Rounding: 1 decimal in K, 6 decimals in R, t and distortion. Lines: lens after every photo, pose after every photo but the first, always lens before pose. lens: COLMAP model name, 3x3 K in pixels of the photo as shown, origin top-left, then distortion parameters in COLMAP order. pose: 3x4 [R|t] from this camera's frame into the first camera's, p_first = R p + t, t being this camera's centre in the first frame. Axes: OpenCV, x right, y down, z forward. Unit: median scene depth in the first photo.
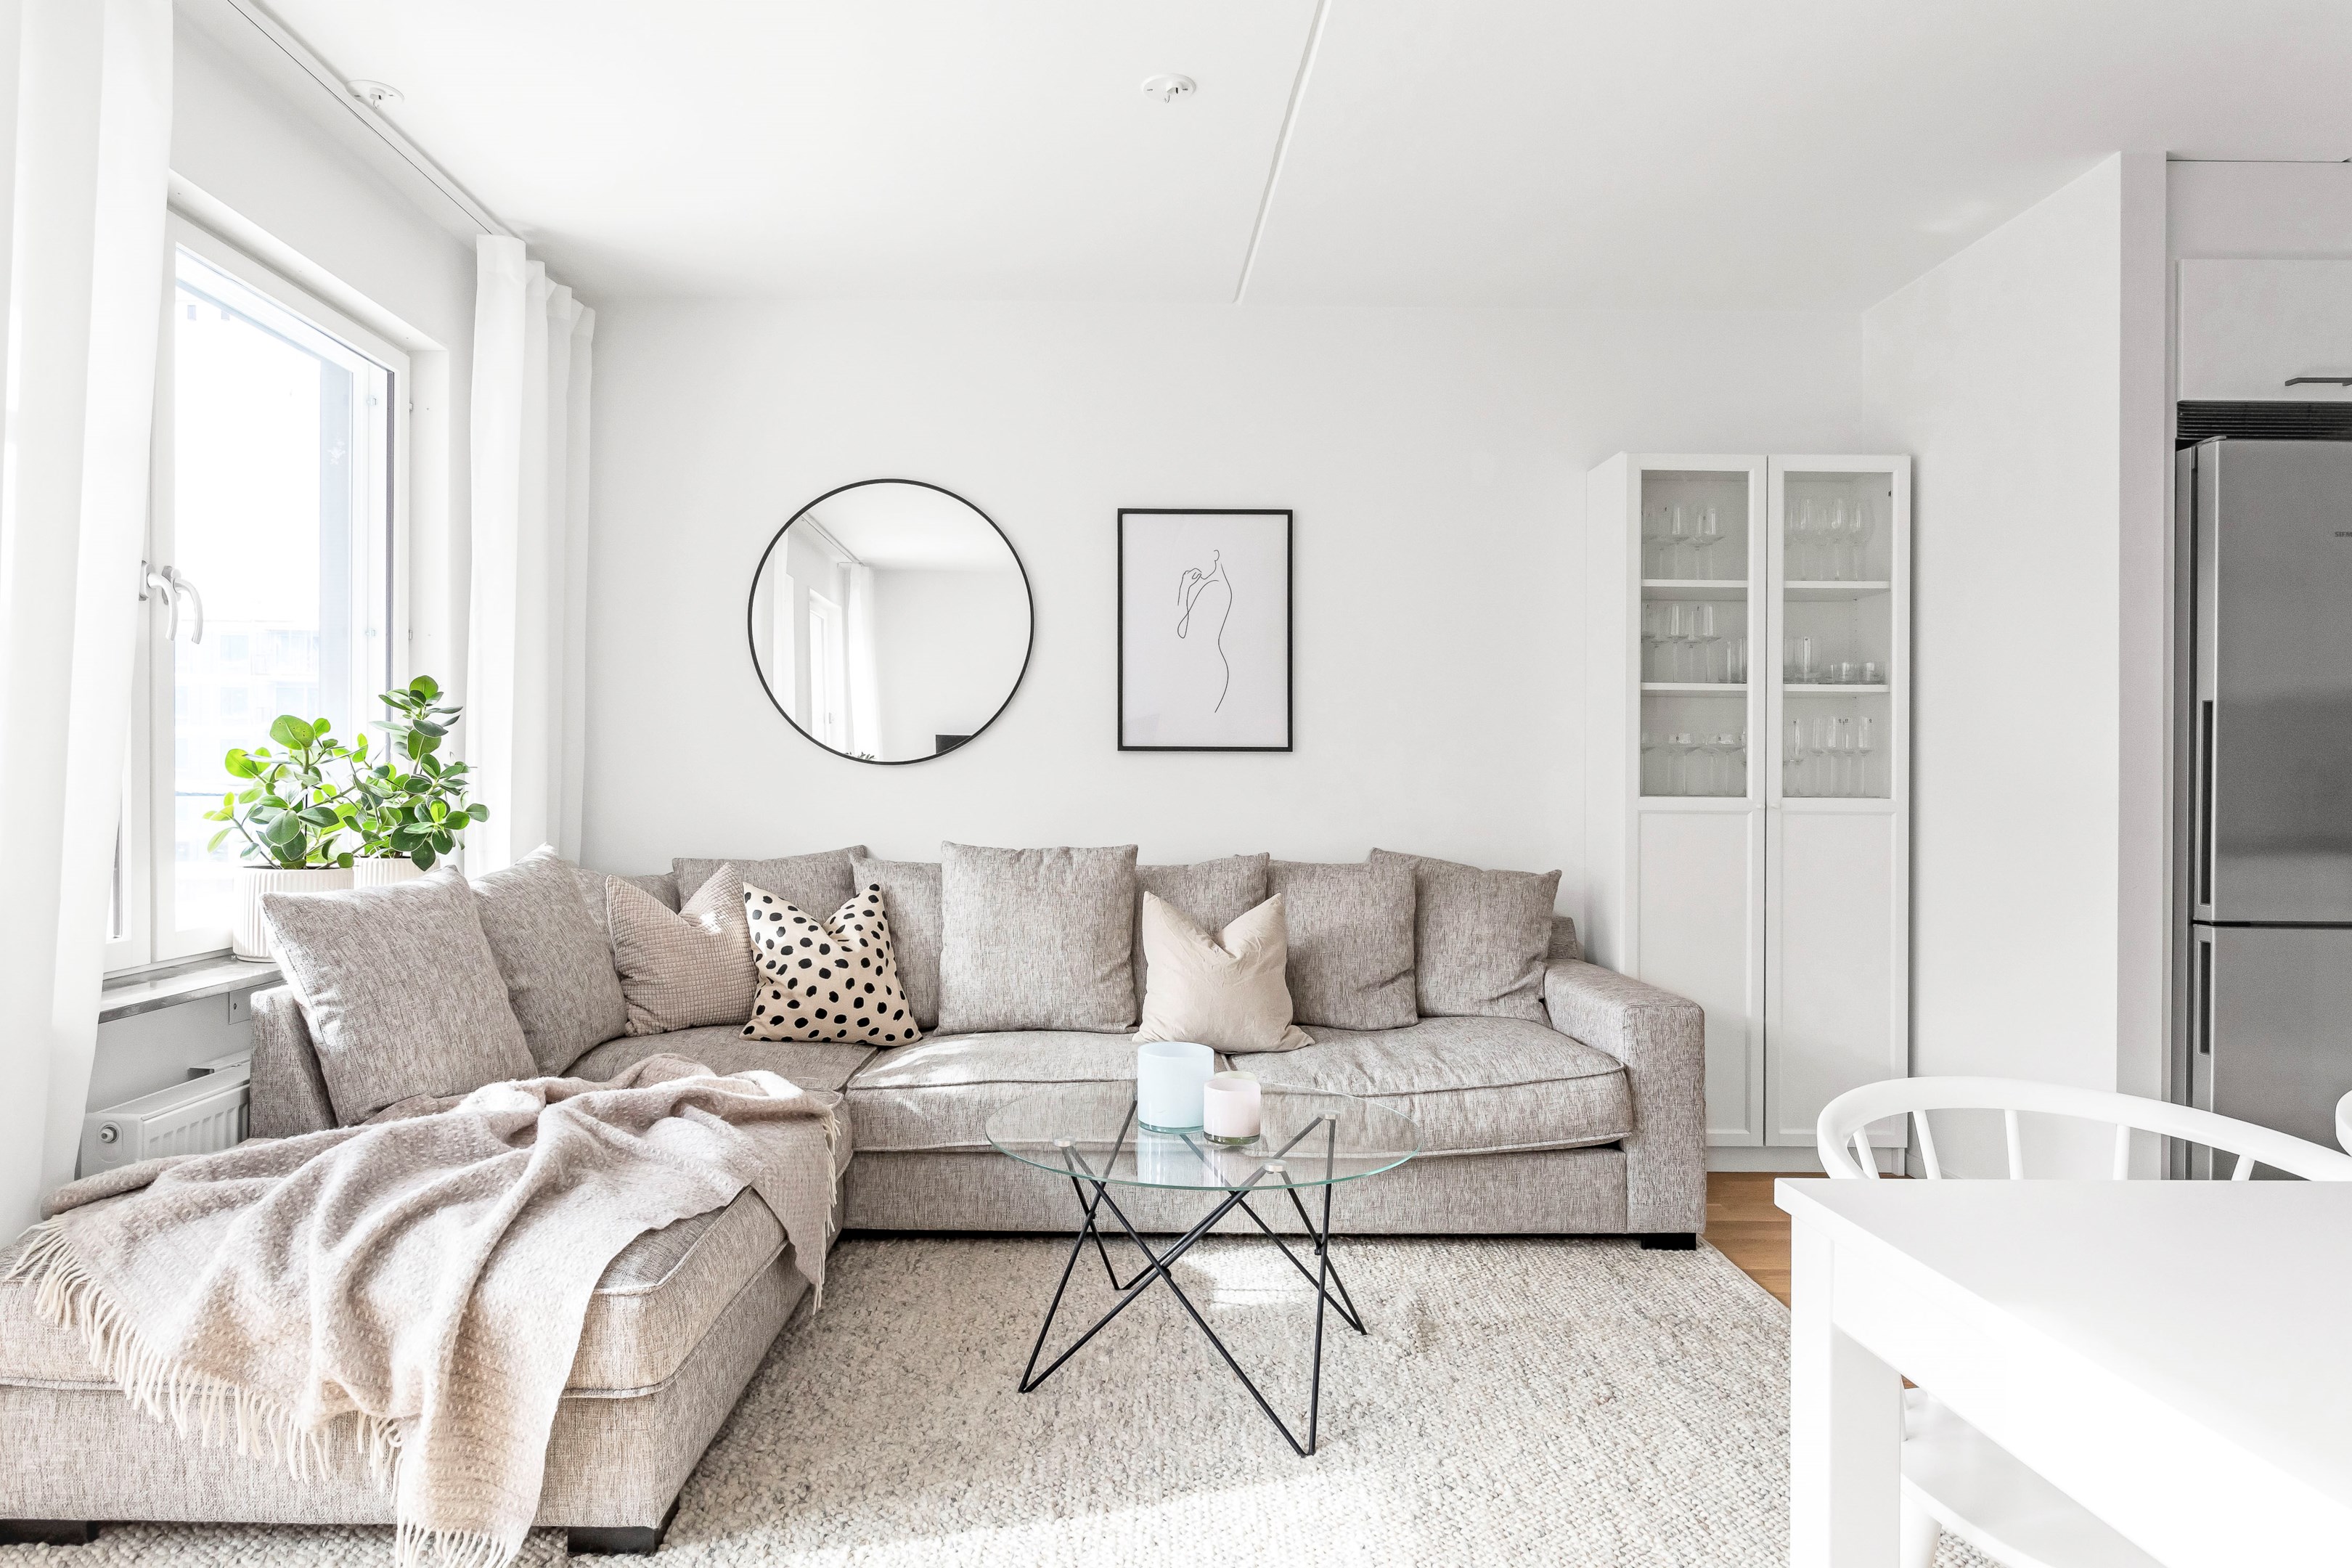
lens RADIAL K [[1366.0, 0, 1084.3], [0, 1366.0, 783.8], [0, 0, 1]] dist [-0.028927, 0.023793]
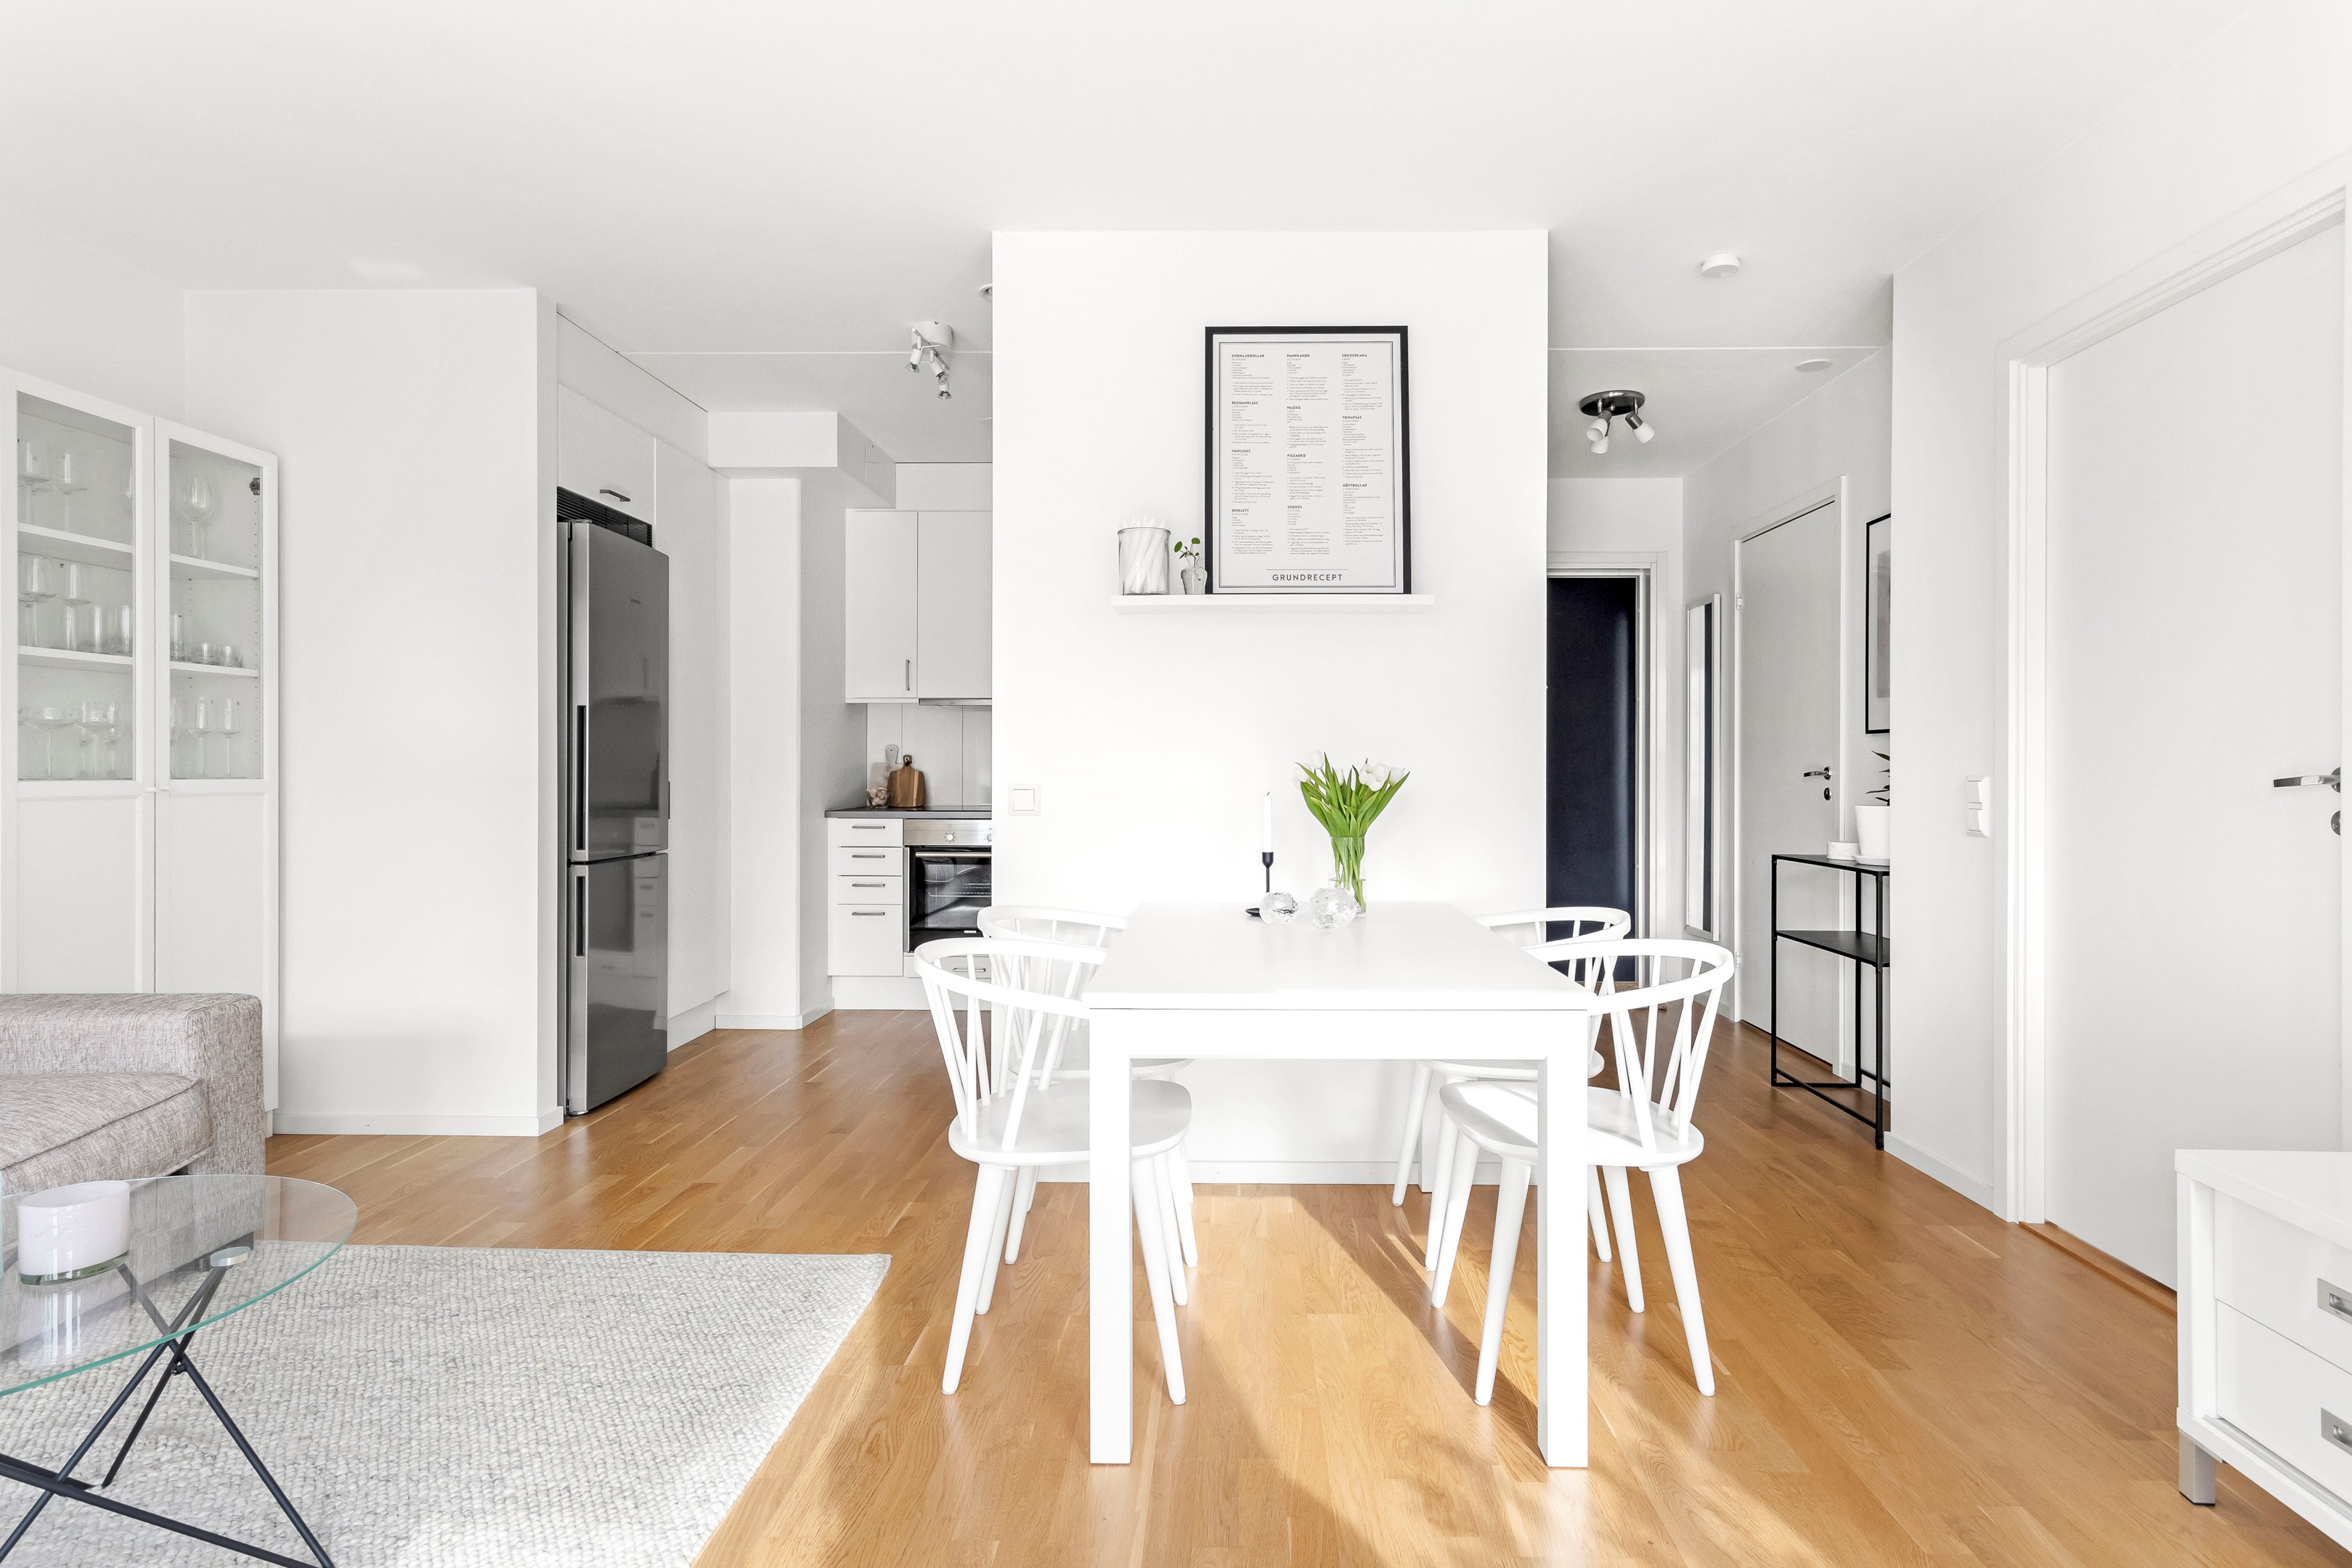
lens RADIAL K [[1169.9, 0, 1234.7], [0, 1169.9, 775.7], [0, 0, 1]] dist [0.000742, 0.000576]
pose [[0.011865, -0.013320, 0.999841, -0.342488], [0.000979, 0.999911, 0.013310, -0.003379], [-0.999929, 0.000820, 0.011877, 0.272656]]
